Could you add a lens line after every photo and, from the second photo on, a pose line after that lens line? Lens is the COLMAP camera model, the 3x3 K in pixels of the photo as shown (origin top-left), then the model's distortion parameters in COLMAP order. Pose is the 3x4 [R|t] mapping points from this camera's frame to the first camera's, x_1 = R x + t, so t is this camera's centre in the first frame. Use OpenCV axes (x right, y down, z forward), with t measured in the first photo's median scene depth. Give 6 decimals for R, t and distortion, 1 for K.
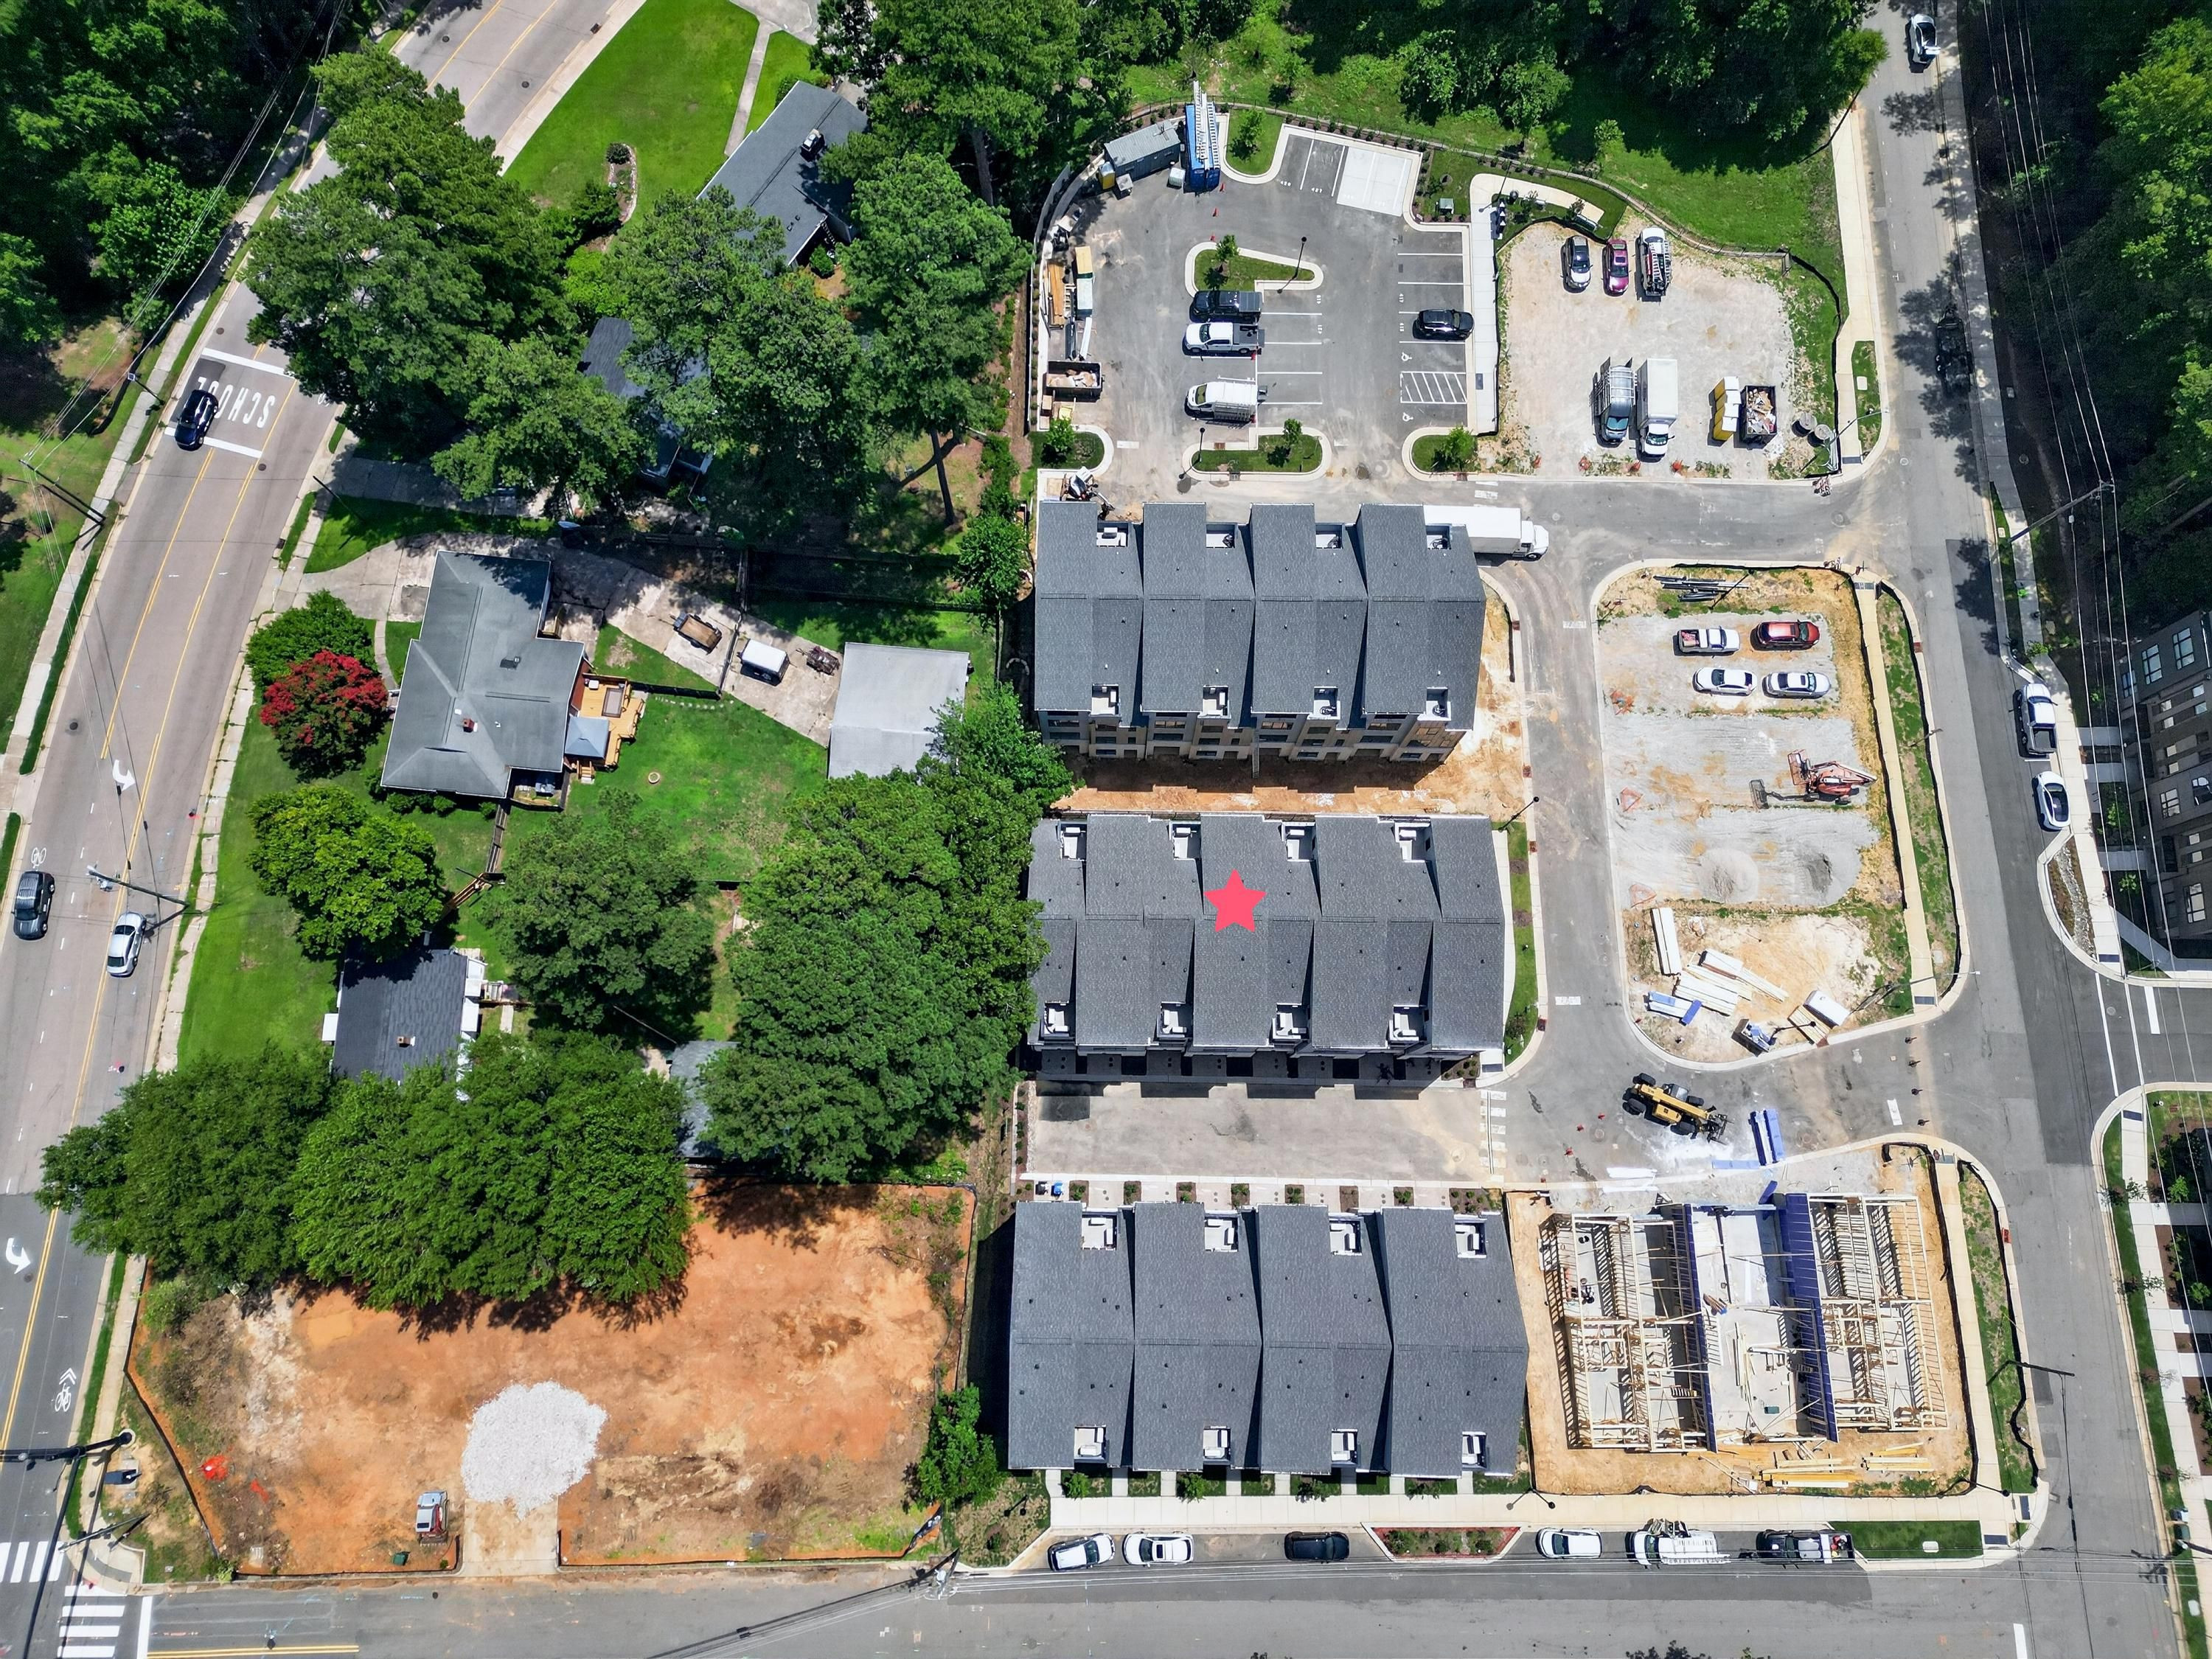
lens RADIAL K [[1571.5, 0, 1112.7], [0, 1571.5, 819.6], [0, 0, 1]] dist [0.055973, -0.039111]
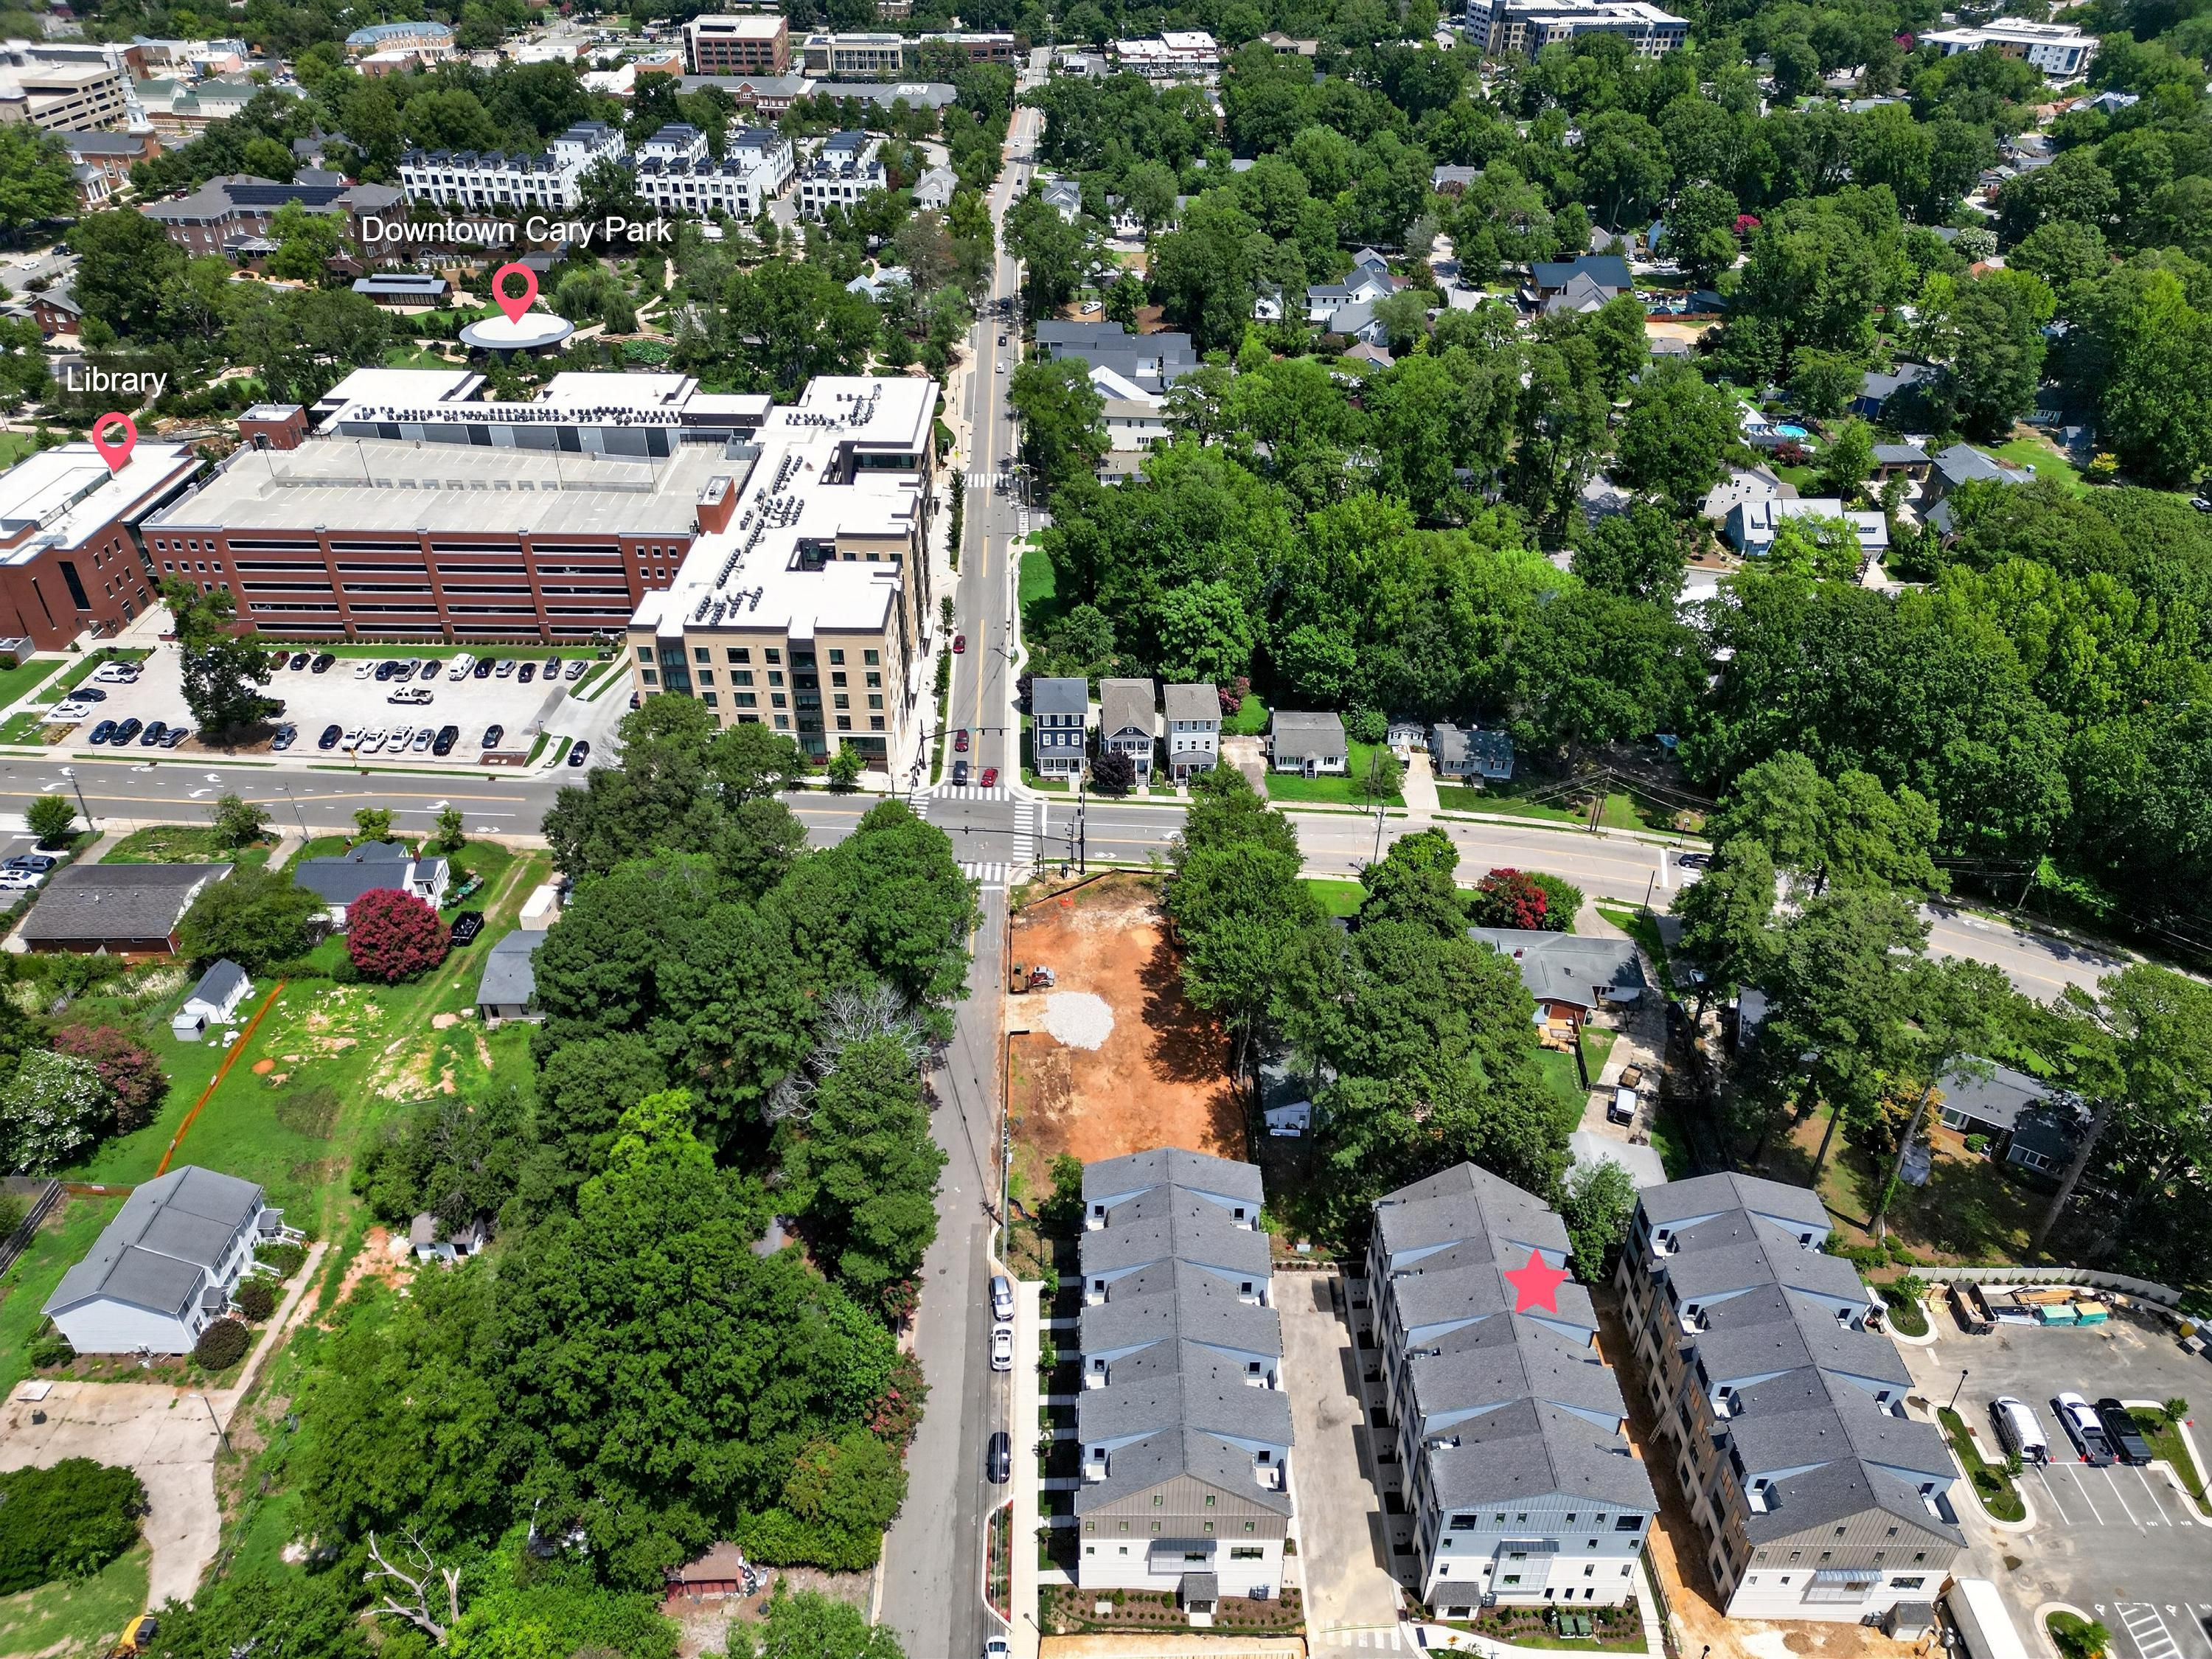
lens RADIAL K [[1571.5, 0, 1112.7], [0, 1571.5, 819.6], [0, 0, 1]] dist [0.055973, -0.039111]
pose [[0.025769, 0.557663, -0.829667, 0.794190], [-0.974113, 0.200464, 0.104487, 0.138857], [0.224587, 0.805498, 0.548393, -0.027858]]
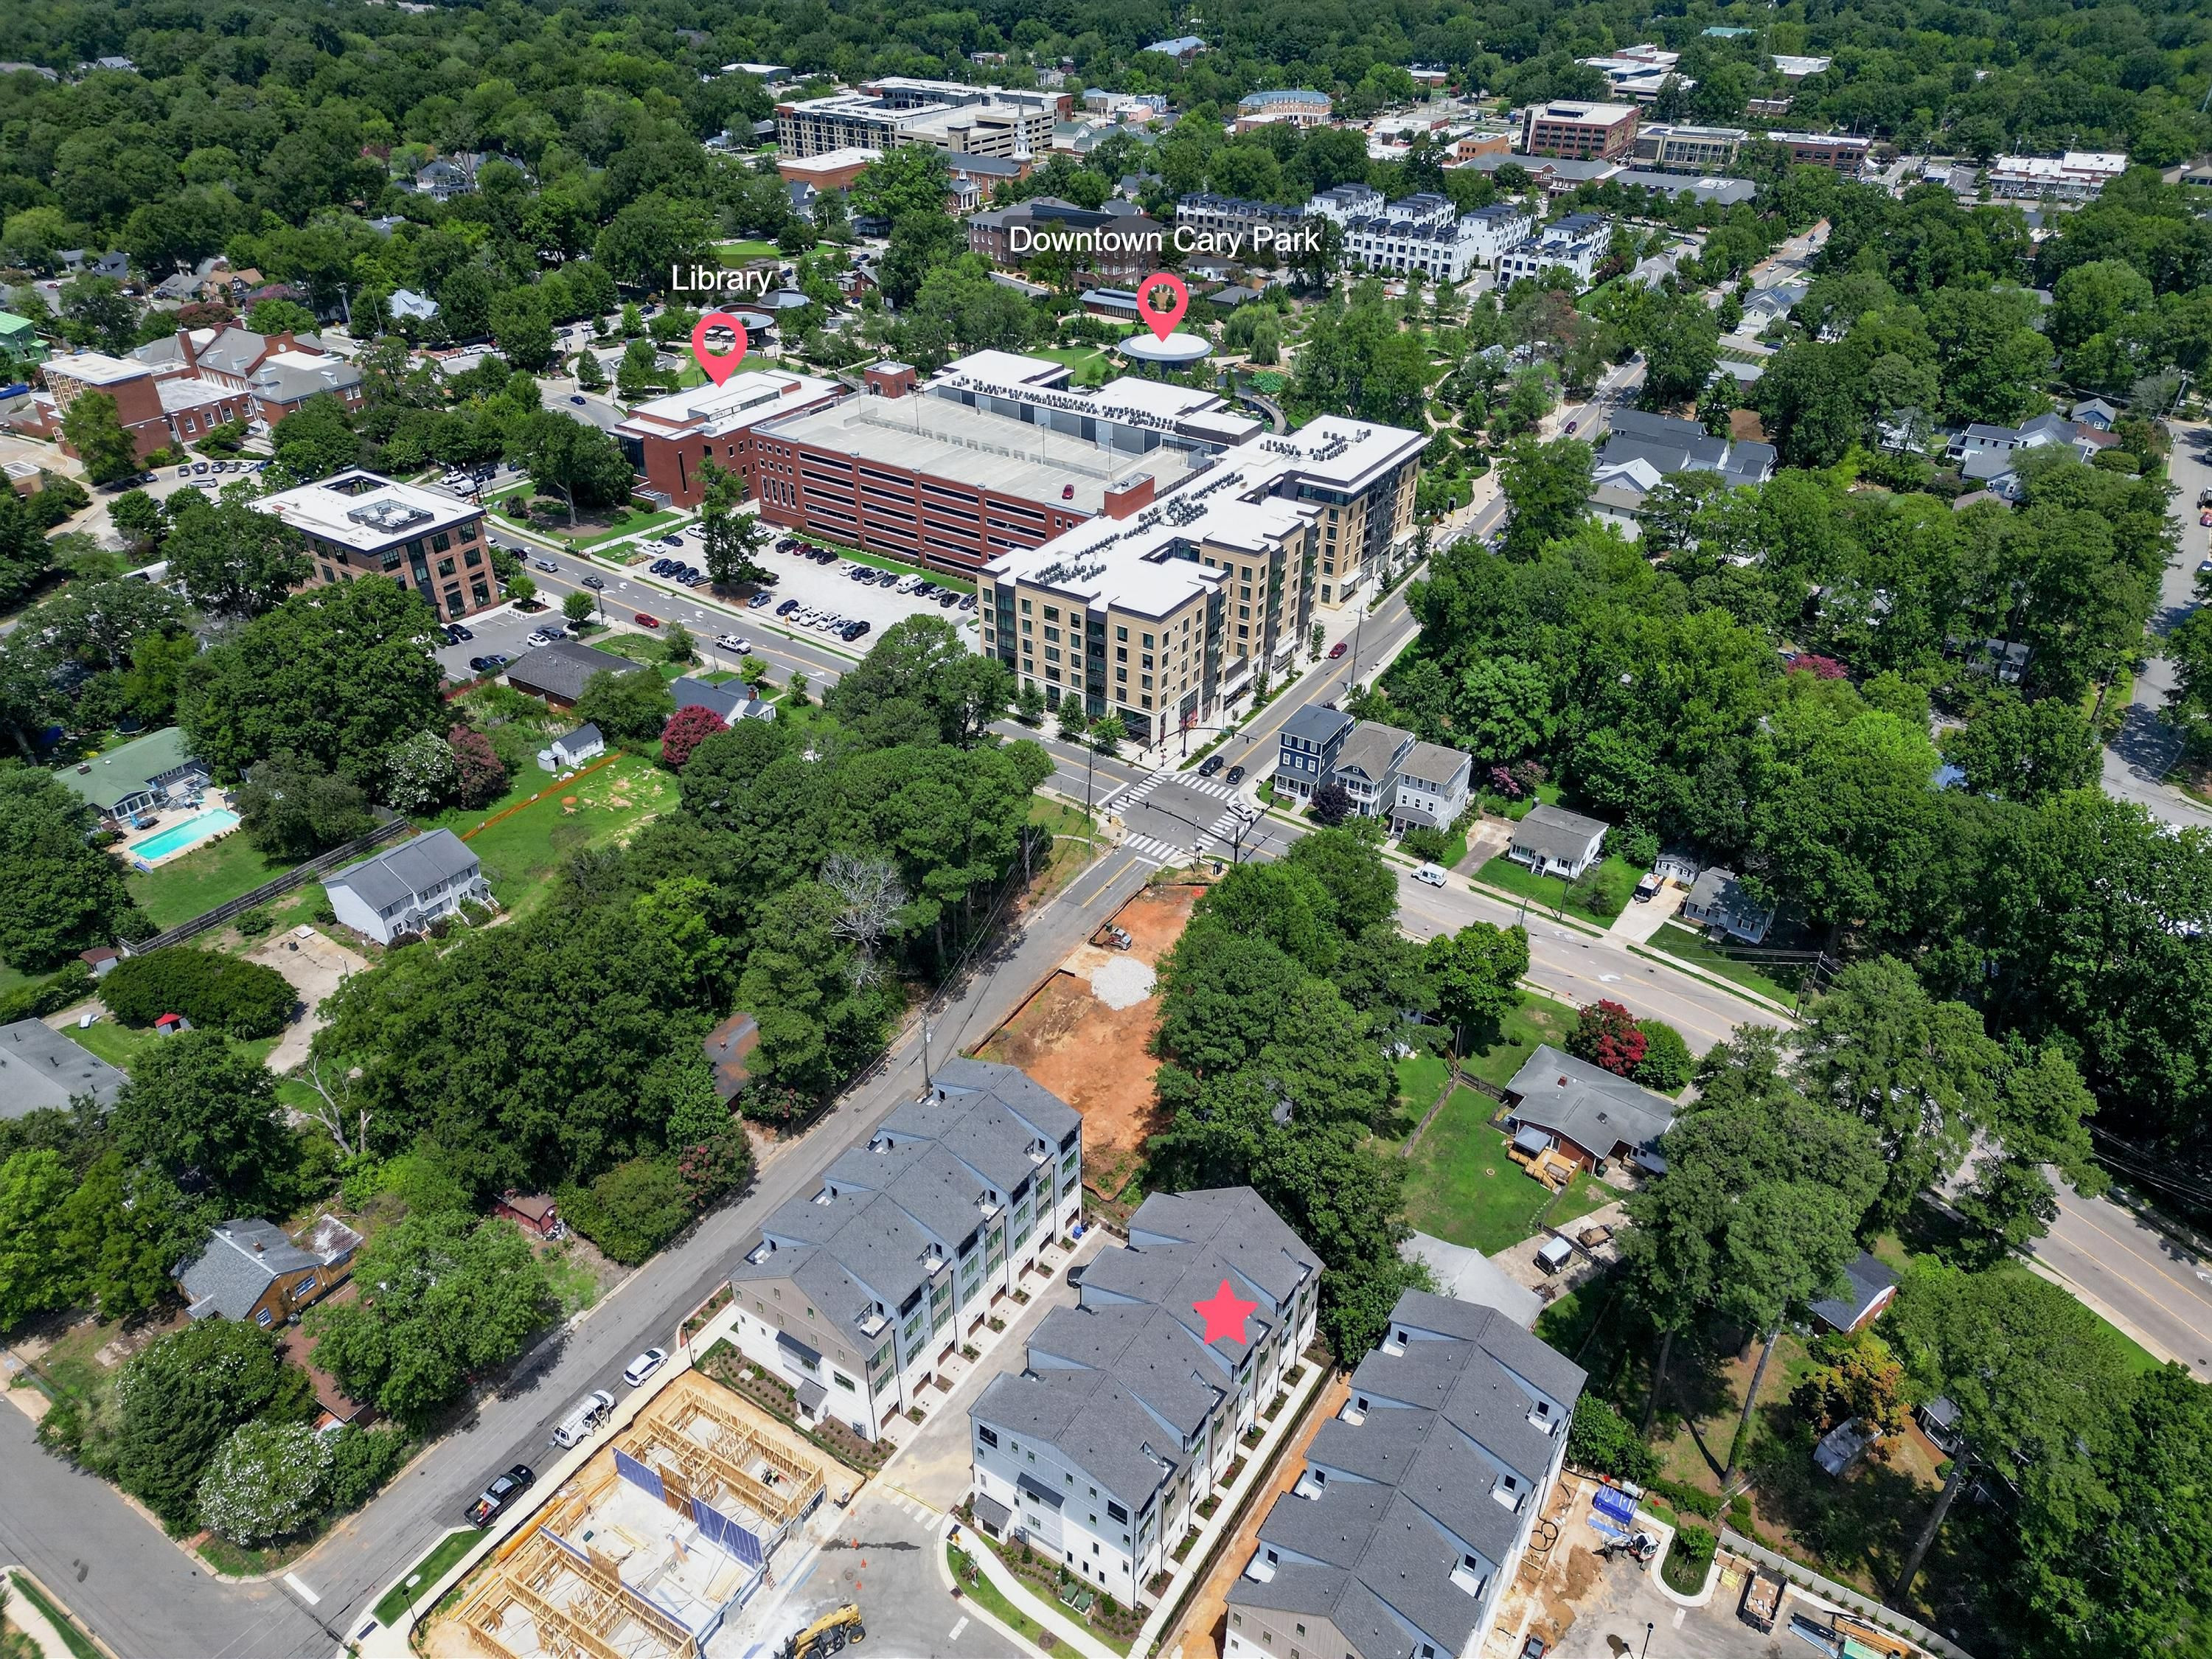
lens RADIAL K [[1571.5, 0, 1112.7], [0, 1571.5, 819.6], [0, 0, 1]] dist [0.055973, -0.039111]
pose [[-0.528215, 0.441386, -0.725374, 0.770394], [-0.827019, -0.073833, 0.557305, -0.519284], [0.192430, 0.894274, 0.404034, 0.127443]]
